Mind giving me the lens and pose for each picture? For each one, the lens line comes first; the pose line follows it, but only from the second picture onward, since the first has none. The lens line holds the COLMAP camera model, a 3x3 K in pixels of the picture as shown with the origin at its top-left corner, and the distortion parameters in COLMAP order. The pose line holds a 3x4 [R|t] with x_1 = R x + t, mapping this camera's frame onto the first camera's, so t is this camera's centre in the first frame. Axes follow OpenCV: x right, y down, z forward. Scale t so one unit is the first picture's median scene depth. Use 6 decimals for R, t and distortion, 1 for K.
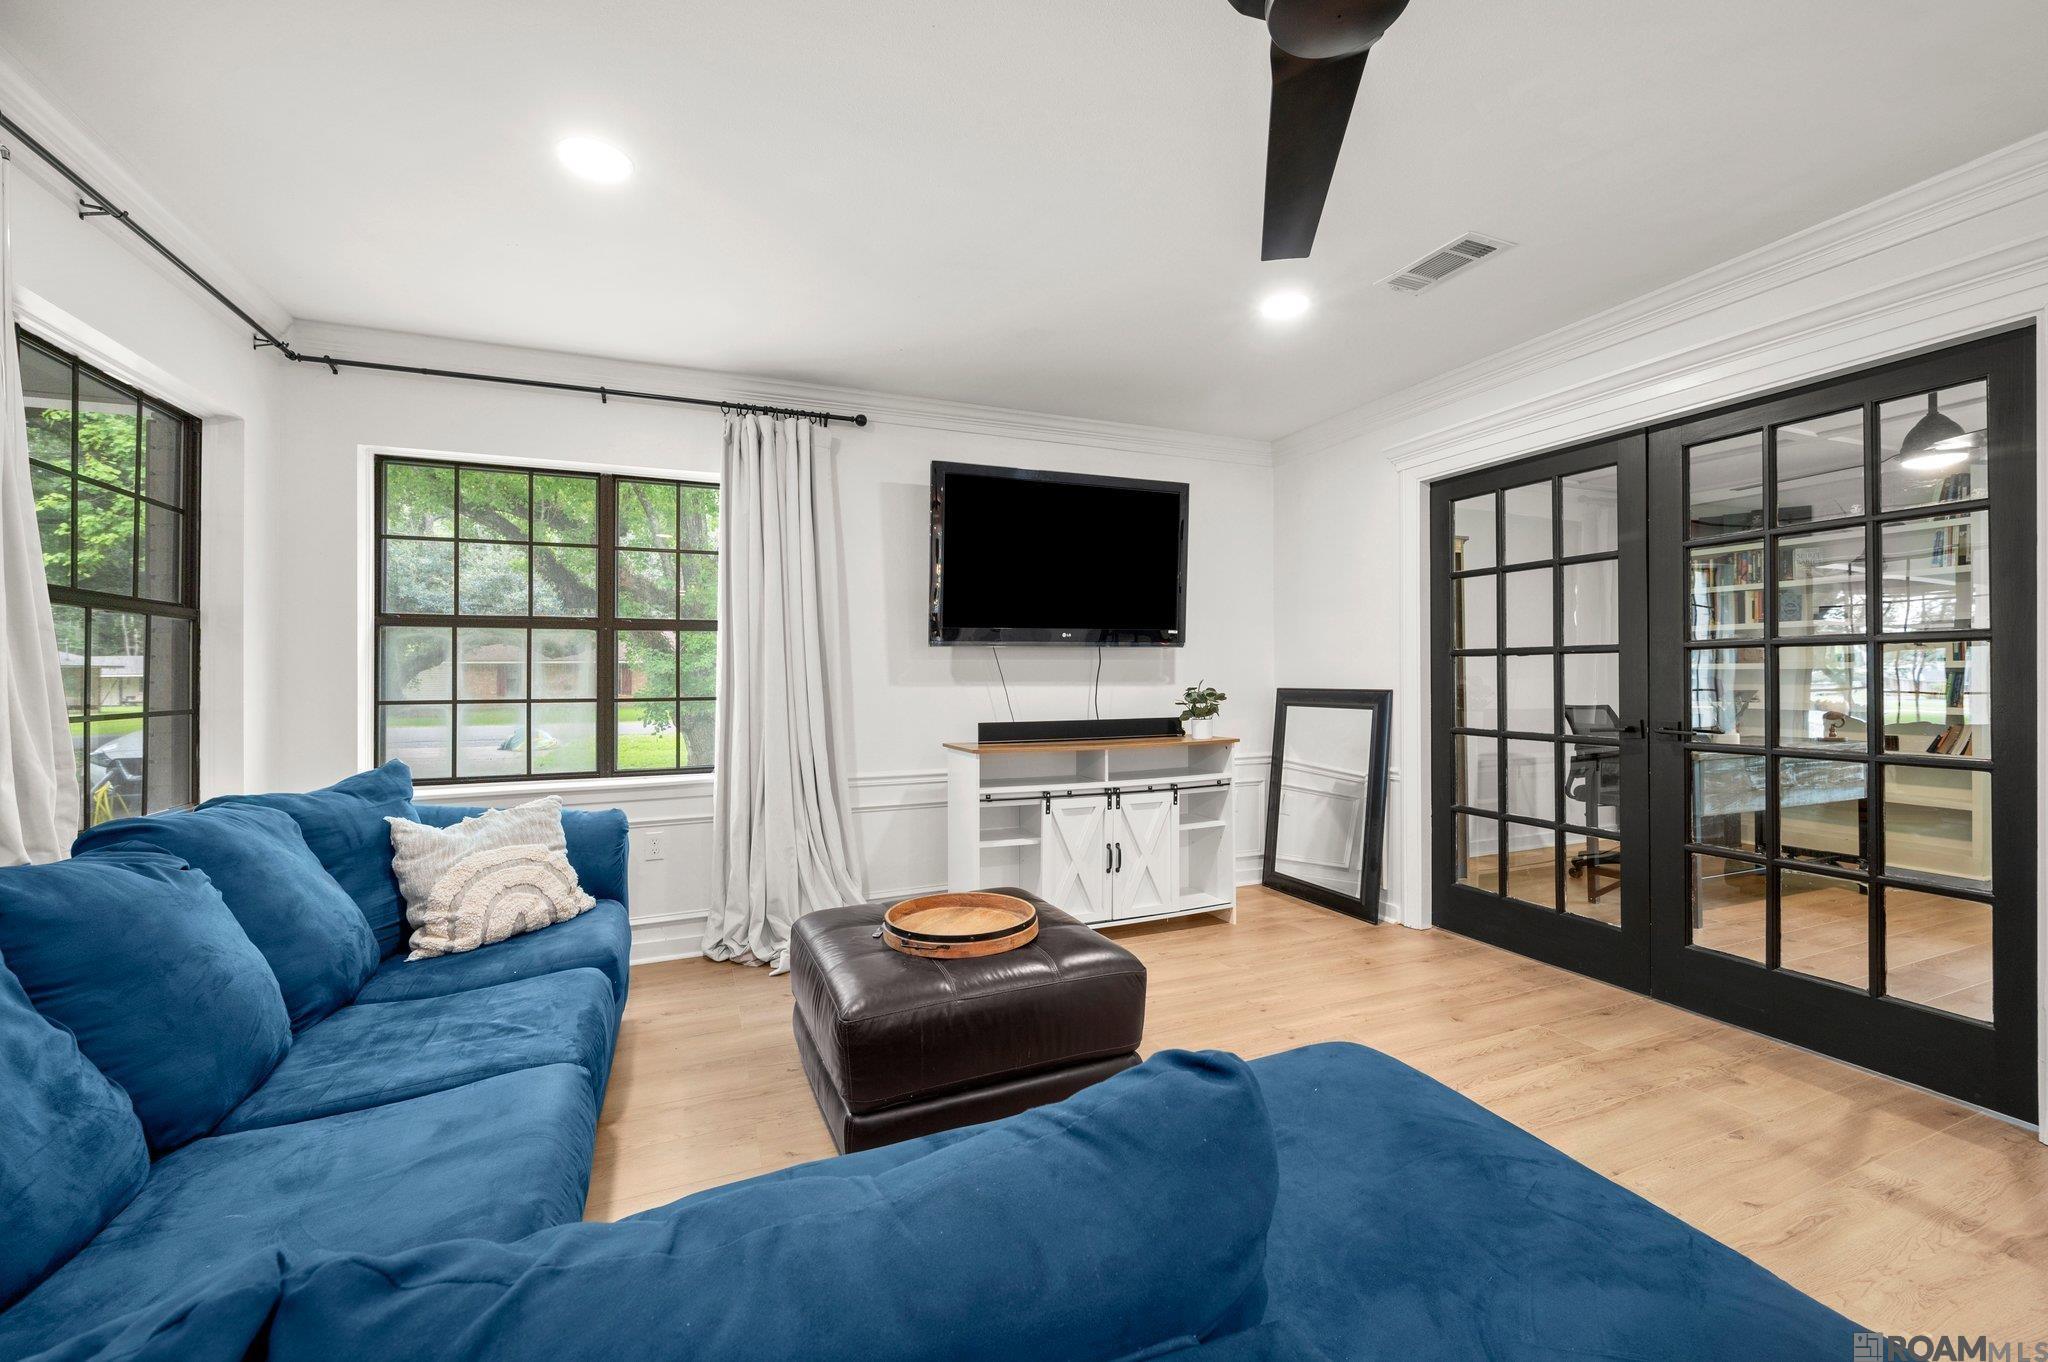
lens RADIAL K [[795.7, 0, 1008.5], [0, 795.7, 673.8], [0, 0, 1]] dist [-0.000260, 0.001338]
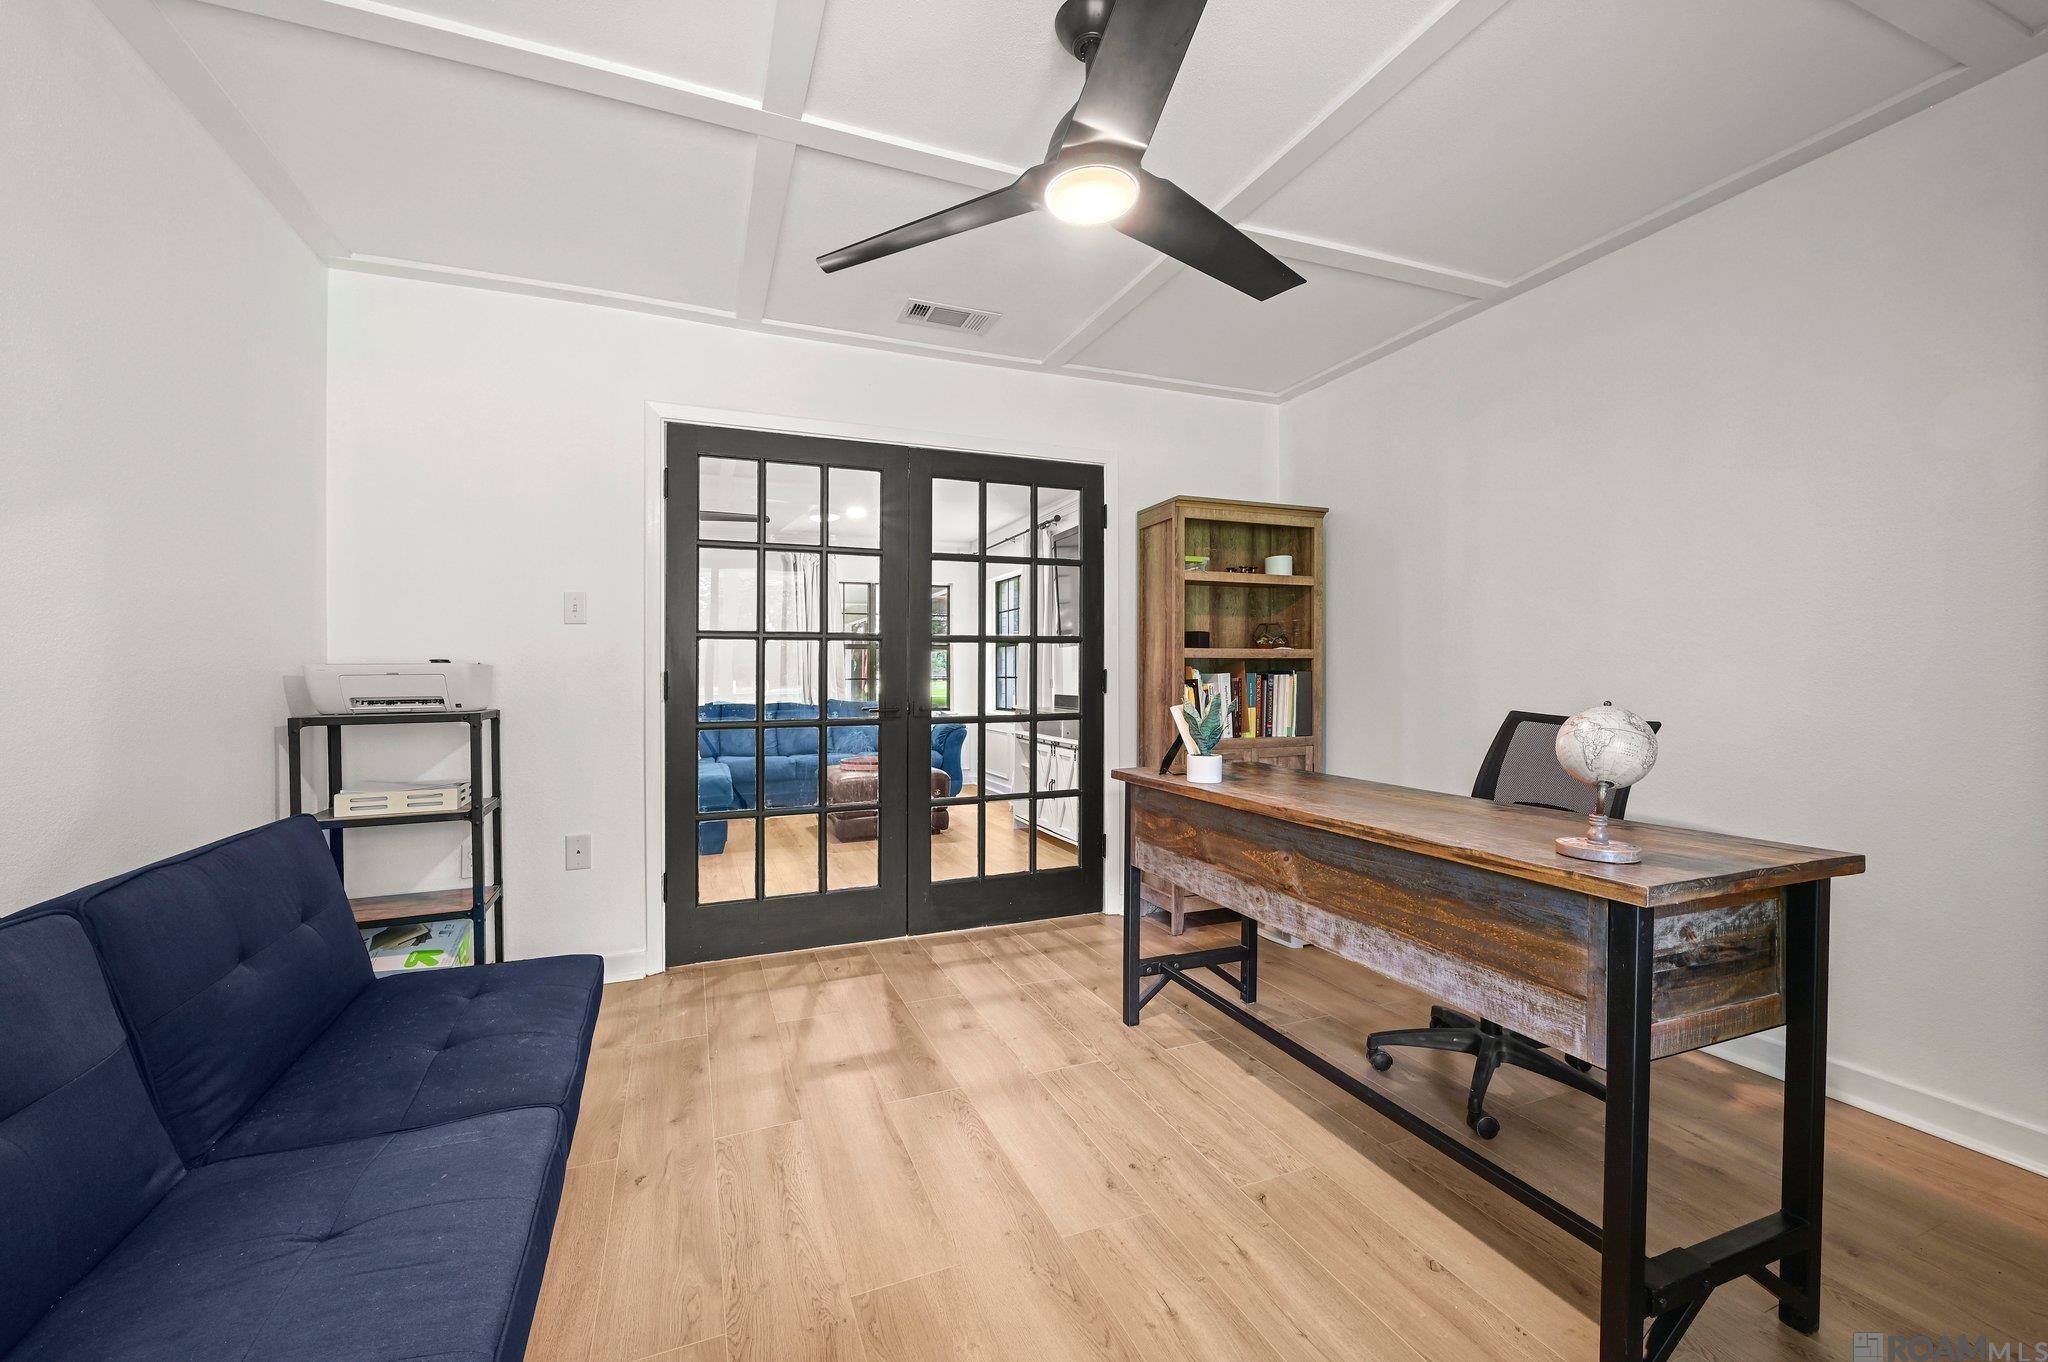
lens RADIAL K [[795.7, 0, 1003.2], [0, 795.7, 678.7], [0, 0, 1]] dist [-0.000260, 0.001338]
pose [[0.033022, -0.018191, 0.999289, -0.306874], [-0.004044, 0.999824, 0.018335, 0.004246], [-0.999446, -0.004646, 0.032942, 0.714040]]
